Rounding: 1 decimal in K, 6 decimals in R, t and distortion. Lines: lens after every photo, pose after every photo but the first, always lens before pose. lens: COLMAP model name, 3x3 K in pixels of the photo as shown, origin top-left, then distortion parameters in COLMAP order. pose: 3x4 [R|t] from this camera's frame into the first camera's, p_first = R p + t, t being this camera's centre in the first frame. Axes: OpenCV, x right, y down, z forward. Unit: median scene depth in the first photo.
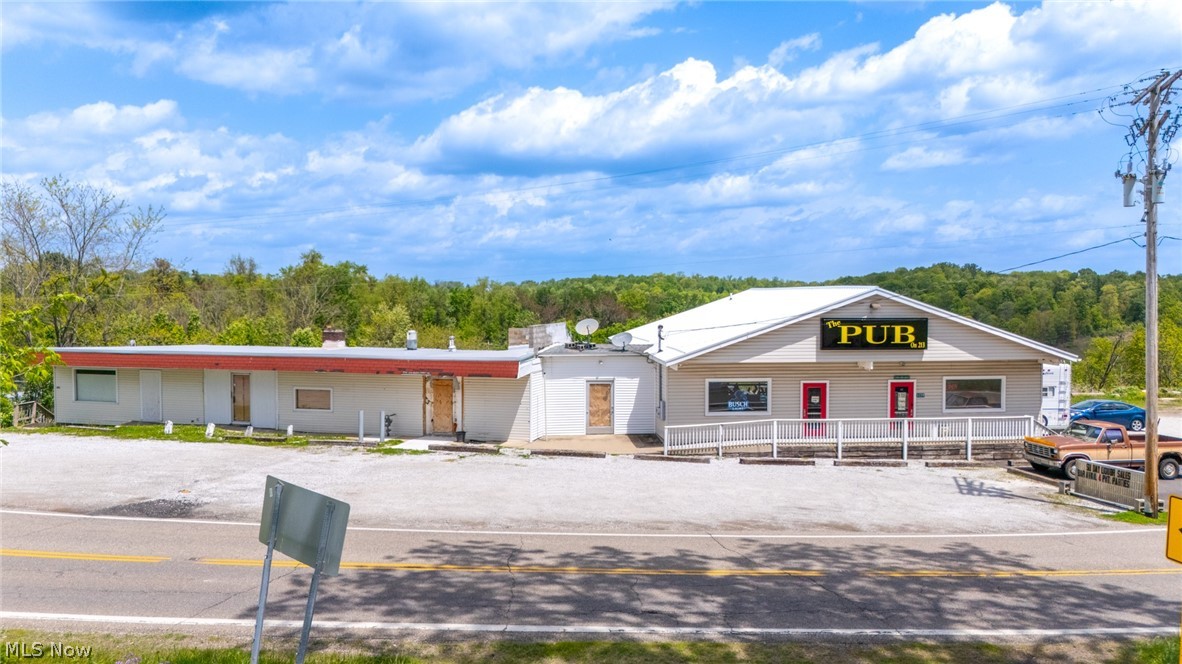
lens RADIAL K [[869.6, 0, 591.0], [0, 869.6, 332.0], [0, 0, 1]] dist [0.092989, -0.160528]
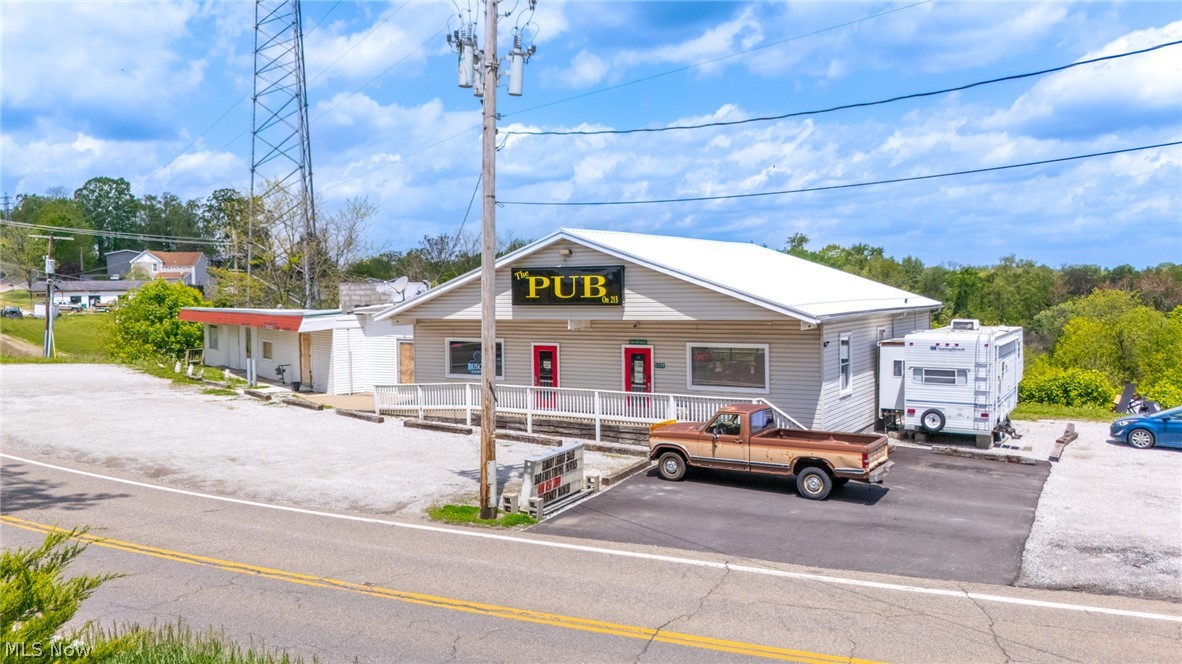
lens RADIAL K [[913.8, 0, 620.4], [0, 913.8, 327.3], [0, 0, 1]] dist [0.080020, -0.002552]
pose [[0.804296, 0.016190, -0.594009, 0.829468], [-0.013409, 0.999869, 0.009095, 0.030606], [0.594078, 0.000650, 0.804407, 0.316009]]
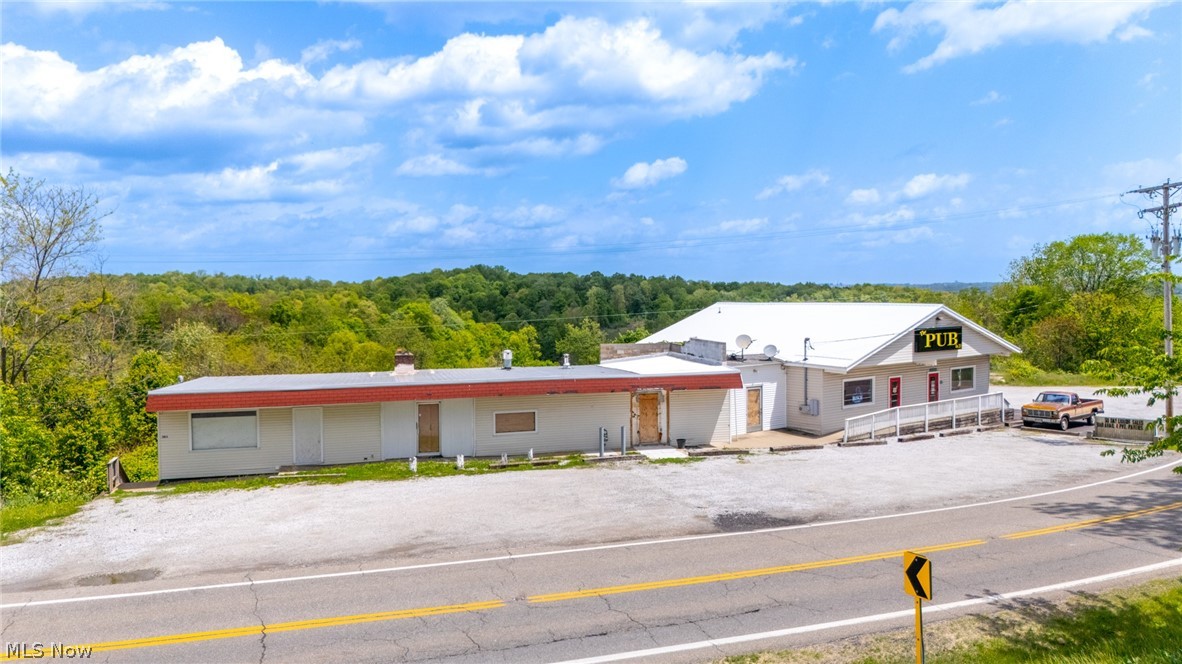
lens RADIAL K [[863.4, 0, 591.0], [0, 863.4, 332.0], [0, 0, 1]] dist [0.088299, -0.157923]
pose [[0.859118, -0.031315, 0.510818, -0.791513], [0.030520, 0.999485, 0.009943, -0.036874], [-0.510866, 0.007048, 0.859631, 0.101343]]
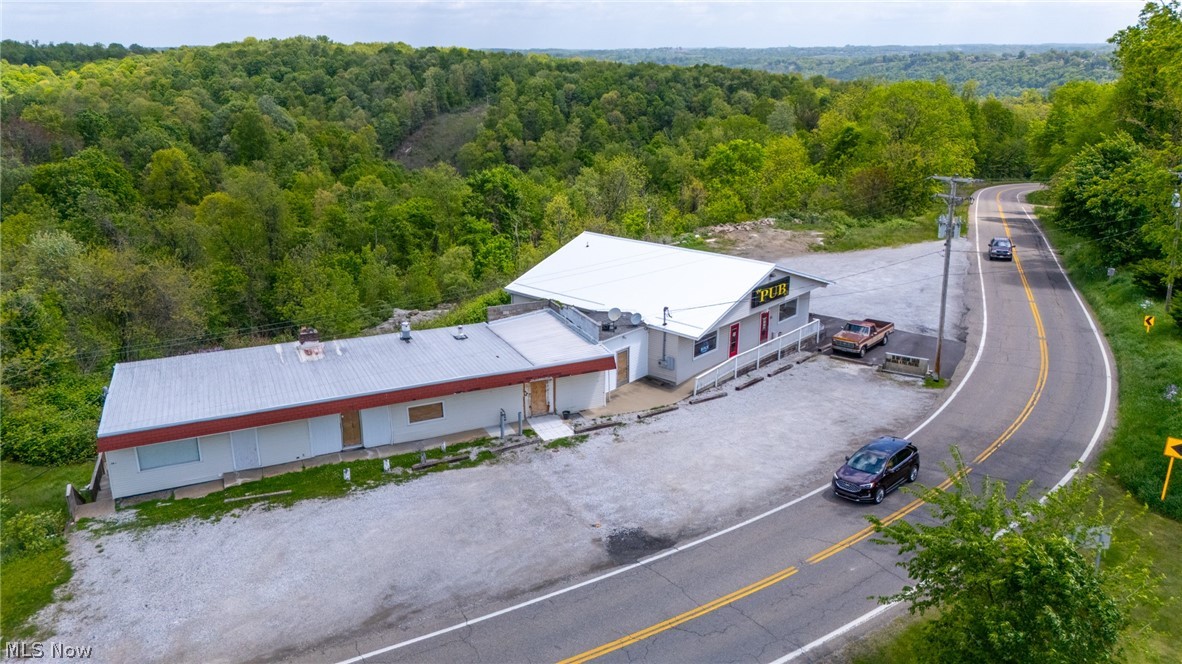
lens RADIAL K [[863.3, 0, 590.8], [0, 863.3, 318.6], [0, 0, 1]] dist [0.081665, -0.100041]
pose [[0.752578, -0.194795, 0.629031, -0.908679], [0.033694, 0.965385, 0.258644, -0.359434], [-0.657640, -0.173455, 0.733091, 0.021409]]
